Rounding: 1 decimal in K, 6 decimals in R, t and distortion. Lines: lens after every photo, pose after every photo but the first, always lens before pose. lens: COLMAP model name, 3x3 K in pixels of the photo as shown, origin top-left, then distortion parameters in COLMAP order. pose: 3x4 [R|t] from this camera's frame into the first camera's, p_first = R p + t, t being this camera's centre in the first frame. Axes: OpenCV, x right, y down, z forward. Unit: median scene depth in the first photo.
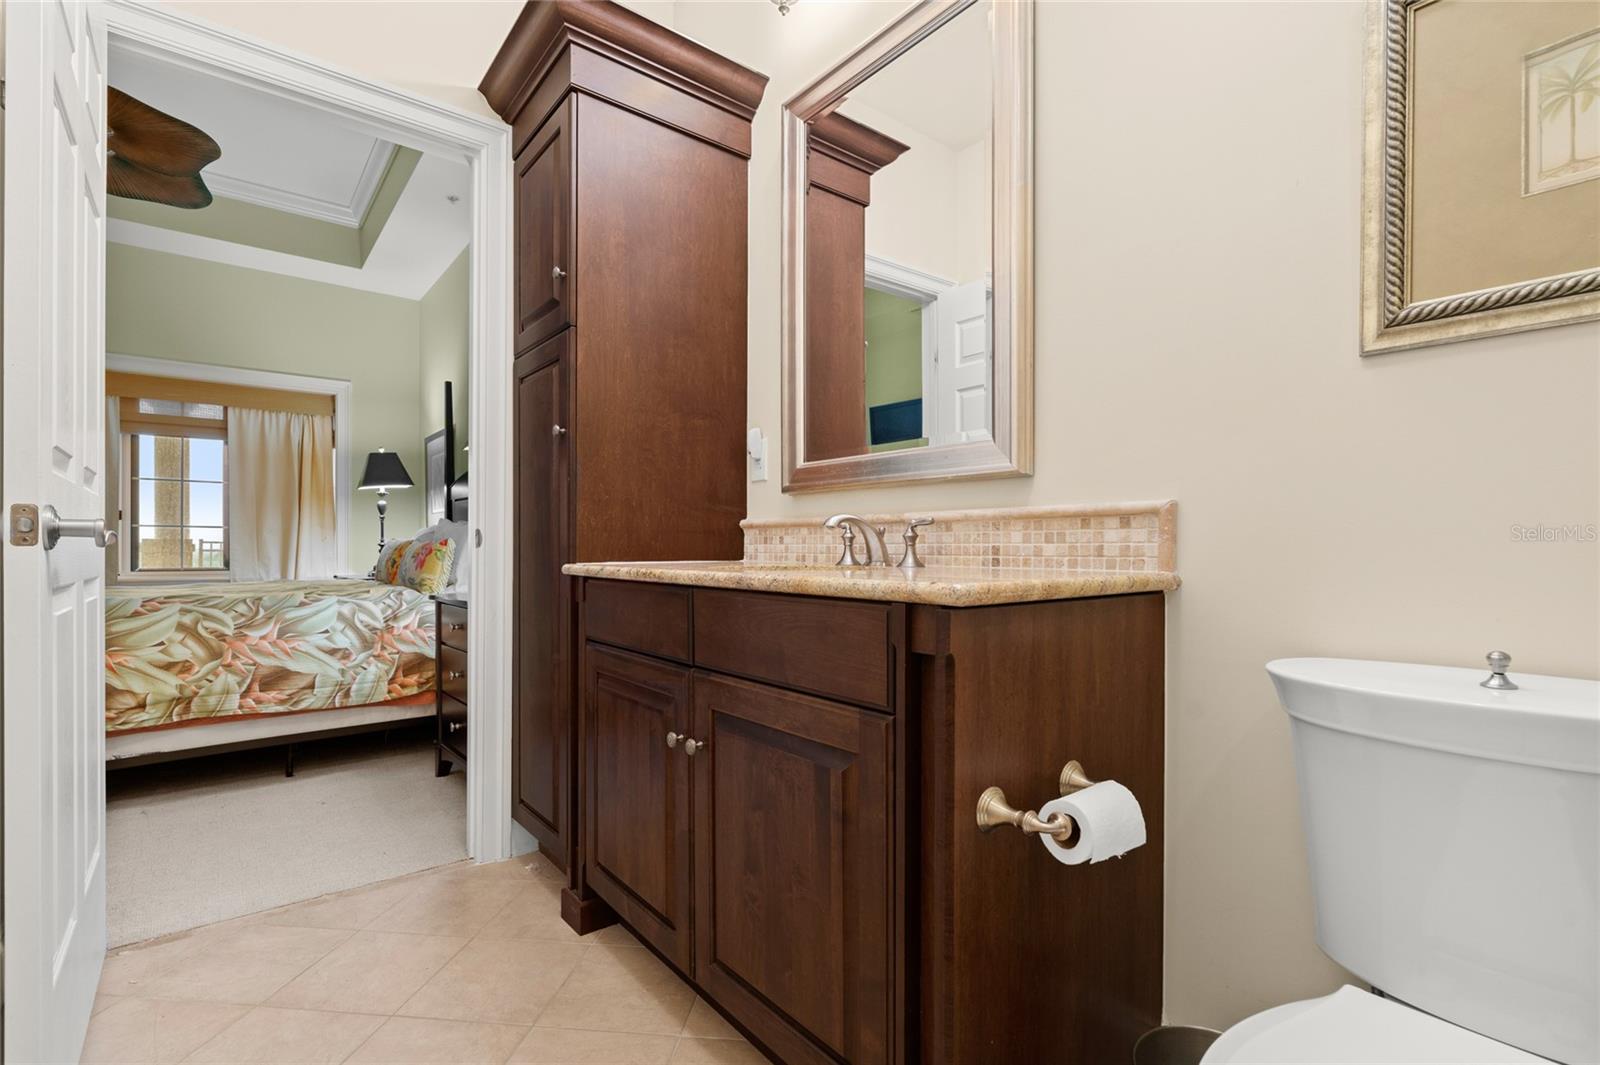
lens RADIAL K [[745.8, 0, 800.6], [0, 745.8, 534.4], [0, 0, 1]] dist [-0.004109, 0.000913]
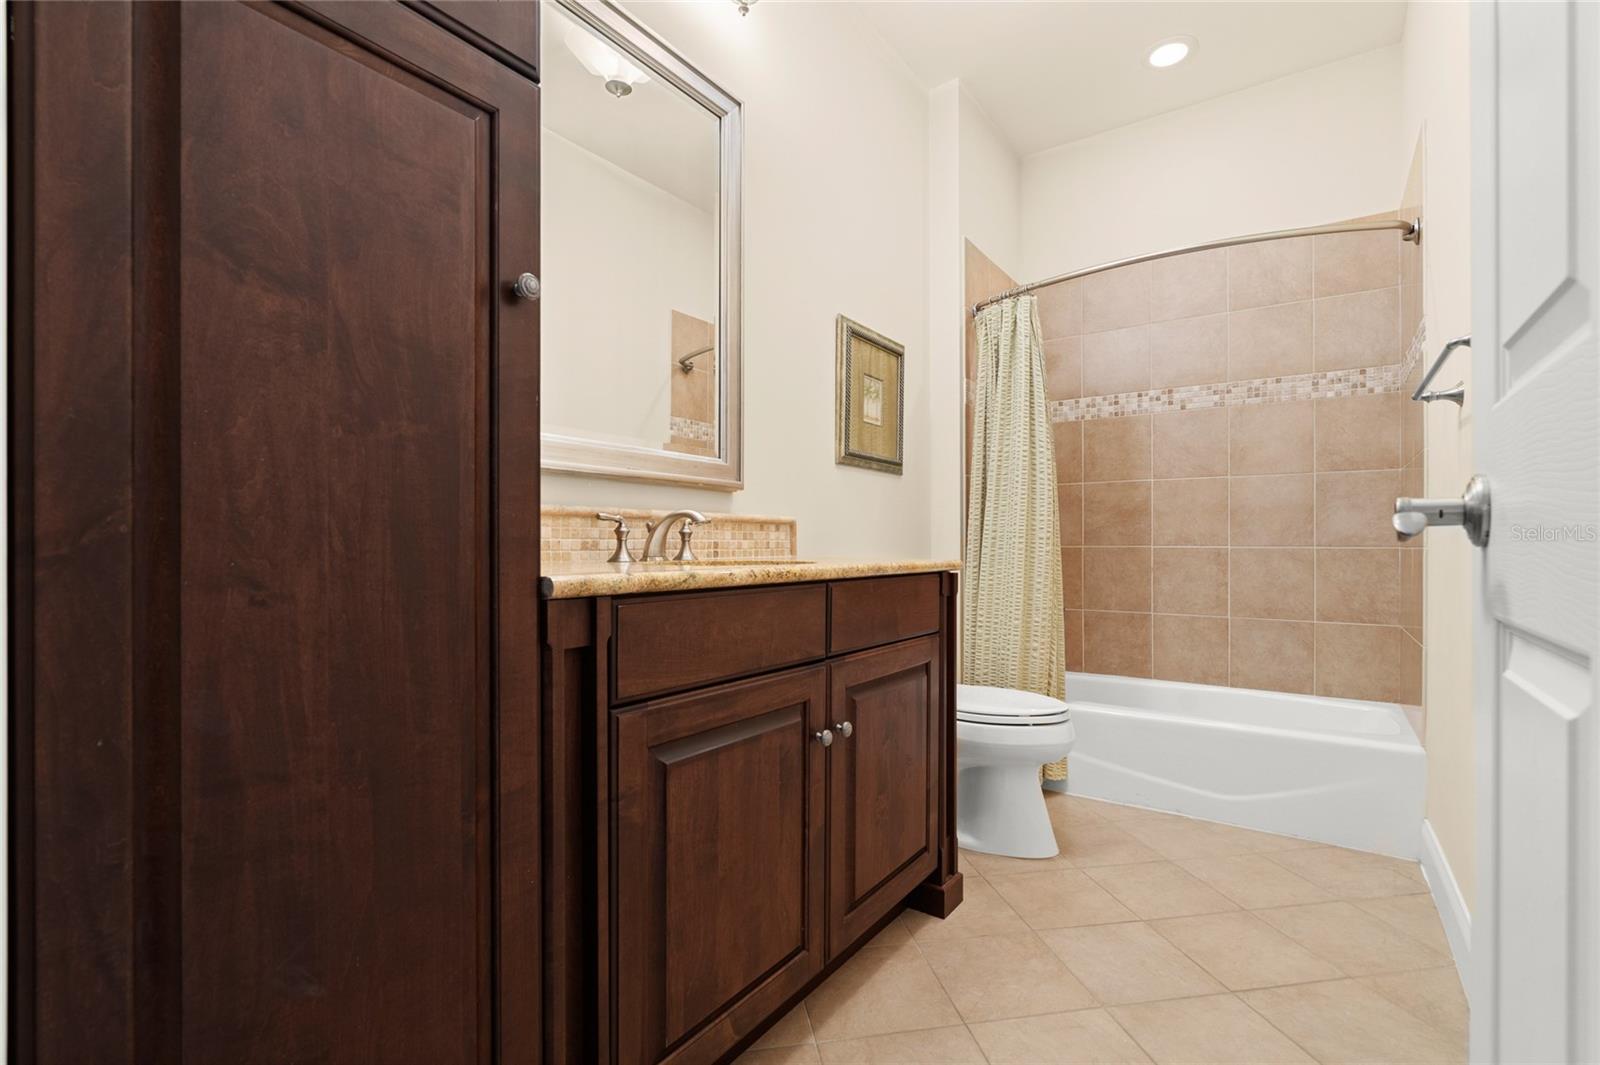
lens RADIAL K [[729.2, 0, 815.1], [0, 729.2, 534.0], [0, 0, 1]] dist [-0.000650, 0.000357]
pose [[-0.287618, 0.012054, 0.957669, -1.229840], [-0.019133, 0.999649, -0.018329, 0.027105], [-0.957554, -0.023595, -0.287287, 1.457275]]
